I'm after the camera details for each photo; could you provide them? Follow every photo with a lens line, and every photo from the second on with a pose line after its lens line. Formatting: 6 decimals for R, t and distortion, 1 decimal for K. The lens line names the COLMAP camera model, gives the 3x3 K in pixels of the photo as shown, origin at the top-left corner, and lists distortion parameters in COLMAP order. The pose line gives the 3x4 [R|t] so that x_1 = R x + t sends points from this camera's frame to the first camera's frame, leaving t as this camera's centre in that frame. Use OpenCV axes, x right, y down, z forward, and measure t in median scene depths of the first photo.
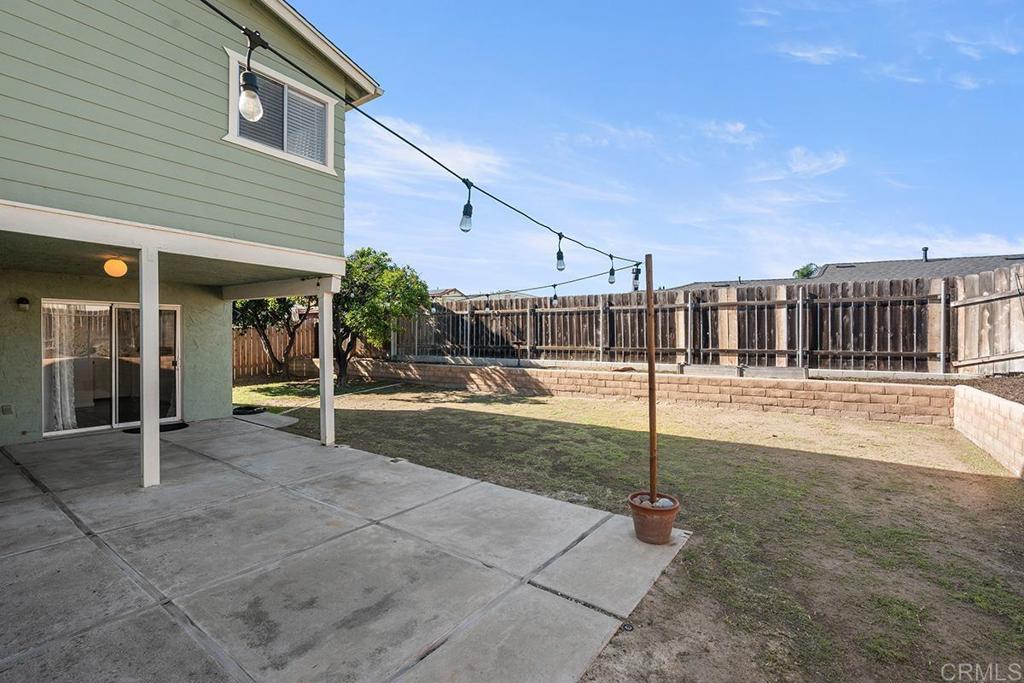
lens RADIAL K [[464.4, 0, 512.0], [0, 464.4, 341.5], [0, 0, 1]] dist [0.008062, 0.000449]
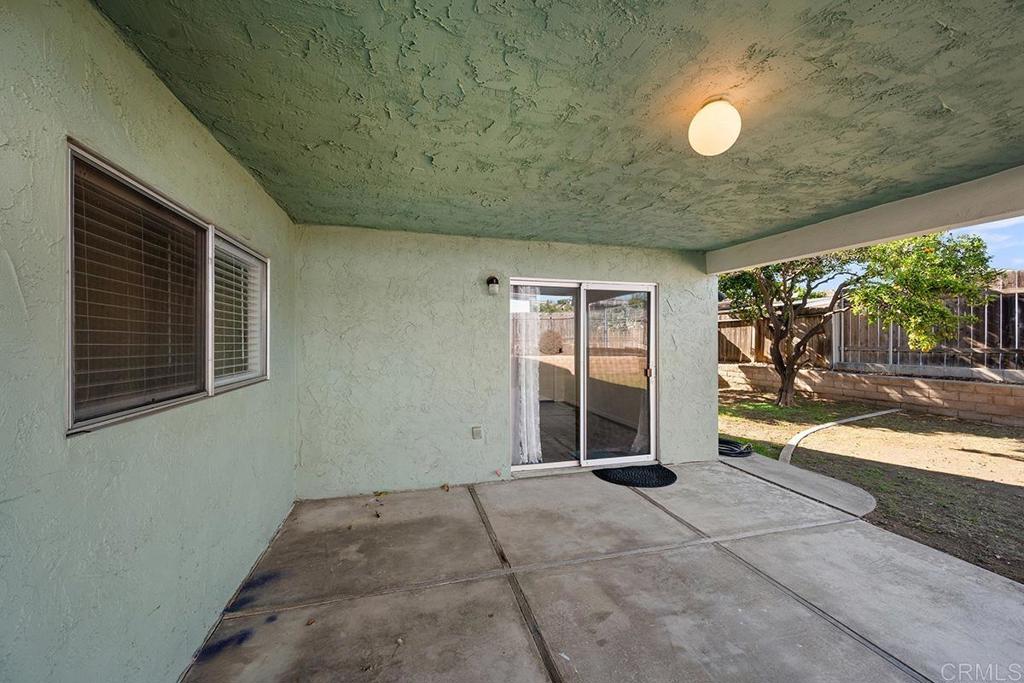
lens RADIAL K [[404.4, 0, 512.0], [0, 404.4, 341.5], [0, 0, 1]] dist [-0.008062, 0.000791]
pose [[0.780090, -0.003466, -0.625658, -0.494410], [-0.002243, 0.999963, -0.008336, 0.008184], [0.625664, 0.007906, 0.780053, 0.420139]]
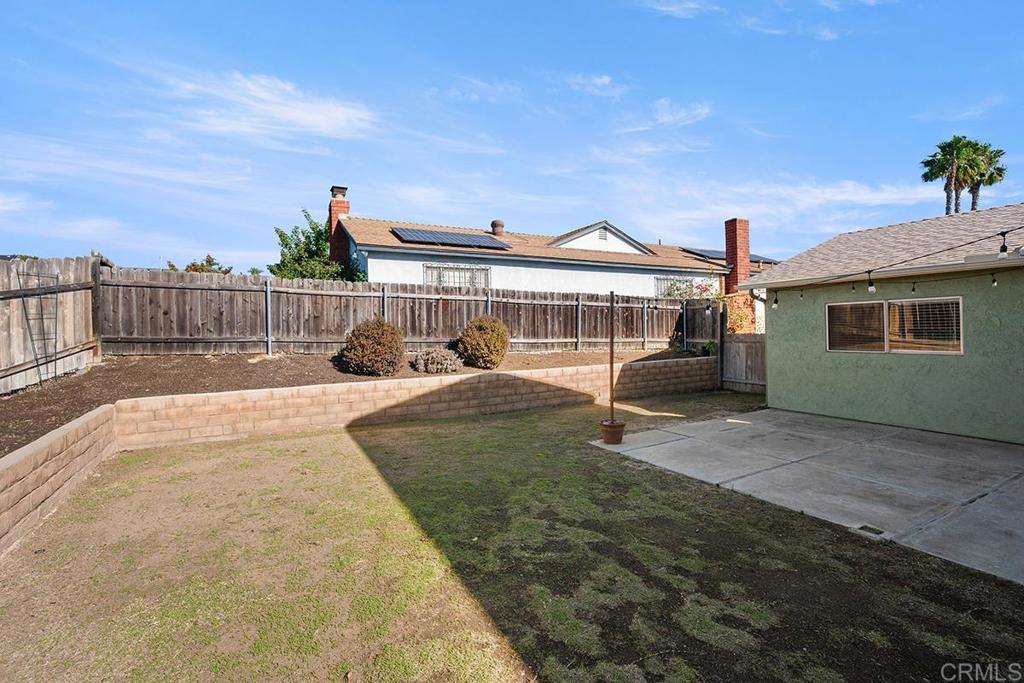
lens RADIAL K [[440.6, 0, 512.0], [0, 440.6, 341.5], [0, 0, 1]] dist [0.000326, -0.000061]
pose [[-0.904126, 0.004422, 0.427243, -0.041974], [0.023088, 0.998991, 0.038519, -0.027122], [-0.426642, 0.044690, -0.903316, 1.208834]]
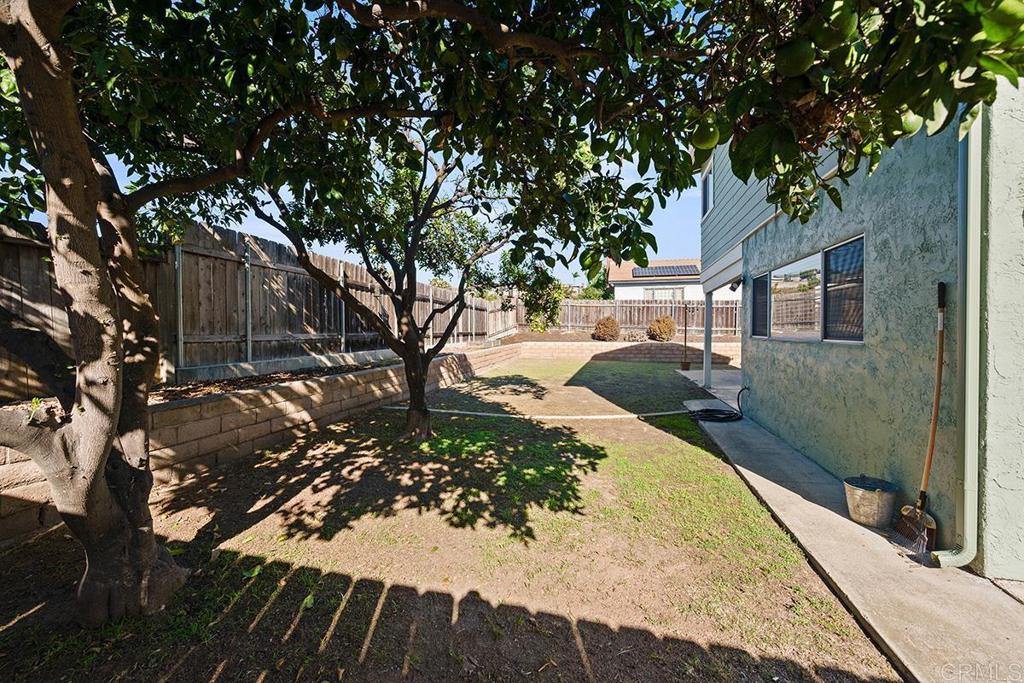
lens RADIAL K [[429.2, 0, 512.0], [0, 429.2, 341.5], [0, 0, 1]] dist [-0.003264, -0.000281]
pose [[-0.371120, -0.024138, 0.928271, -1.188408], [0.012261, 0.999448, 0.030890, 0.006727], [-0.928504, 0.022845, -0.370619, 1.709414]]
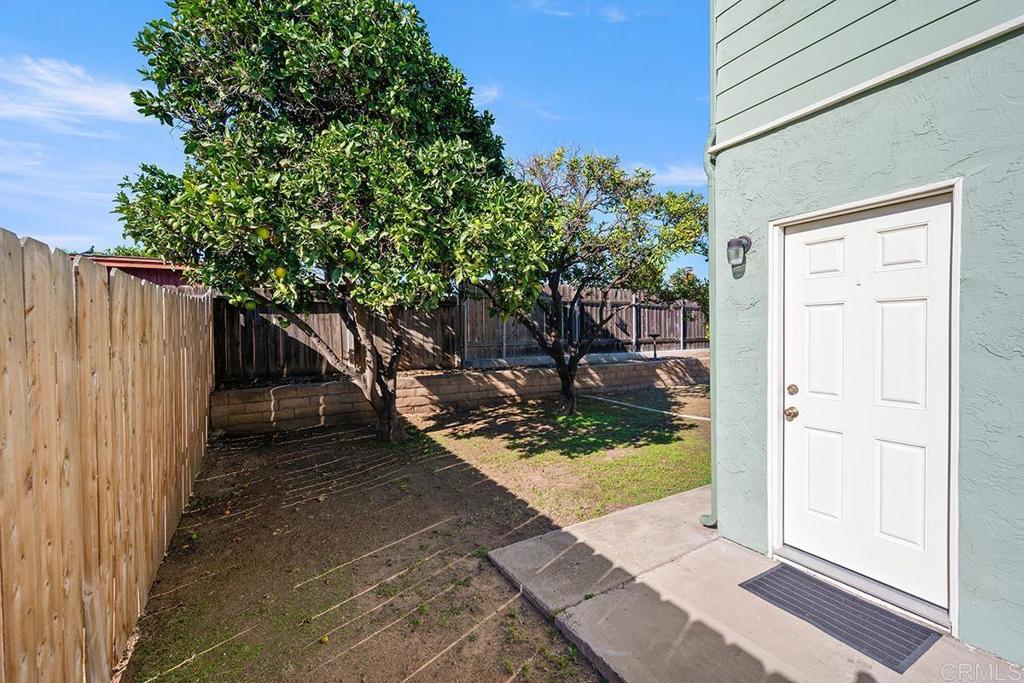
lens RADIAL K [[440.6, 0, 512.0], [0, 440.6, 341.5], [0, 0, 1]] dist [0.000326, -0.000061]
pose [[0.400422, -0.024527, 0.916002, -1.464659], [0.017699, 0.999662, 0.019030, -0.011371], [-0.916160, 0.008592, 0.400721, 1.354842]]
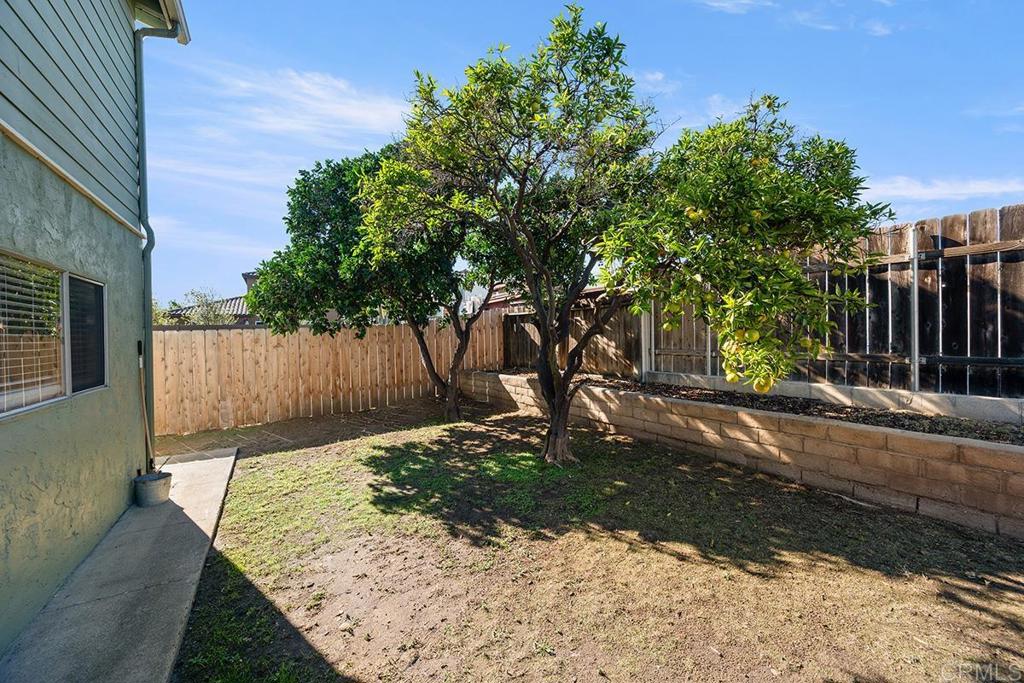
lens RADIAL K [[404.4, 0, 512.0], [0, 404.4, 341.5], [0, 0, 1]] dist [-0.008062, 0.000791]
pose [[0.920700, -0.014242, -0.390010, -0.422187], [0.018283, 0.999811, 0.006651, -0.014613], [0.389842, -0.013254, 0.920787, 1.058142]]
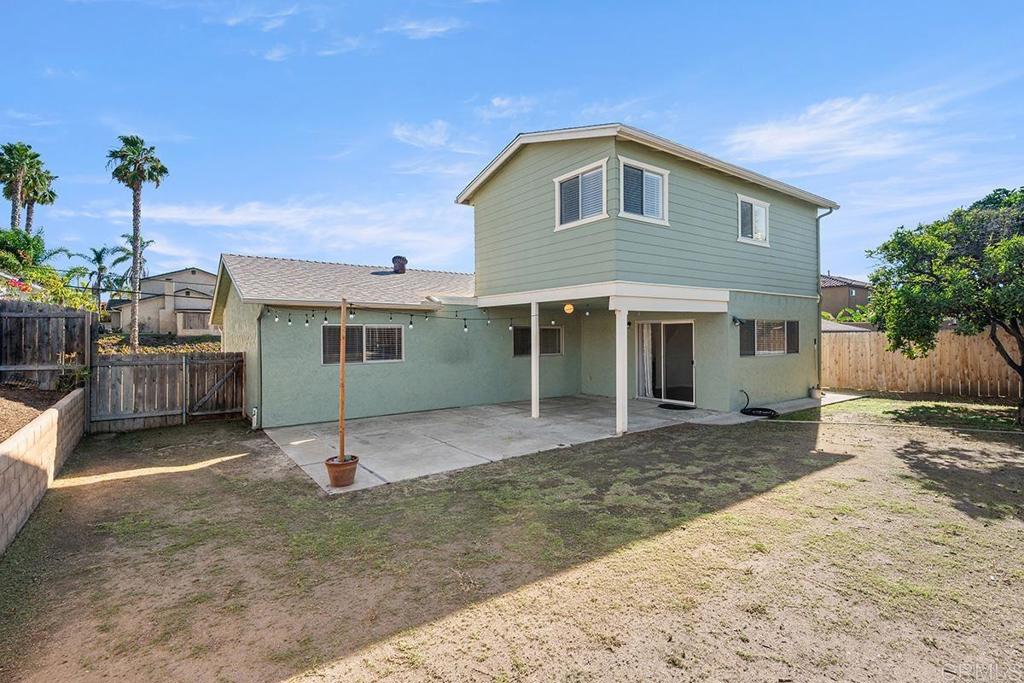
lens RADIAL K [[473.5, 0, 512.0], [0, 473.5, 341.5], [0, 0, 1]] dist [0.000422, 0.000236]
pose [[-0.309774, 0.009706, -0.950761, 0.698441], [-0.002251, 0.999938, 0.010941, -0.026606], [0.950807, 0.005530, -0.309733, 0.876427]]
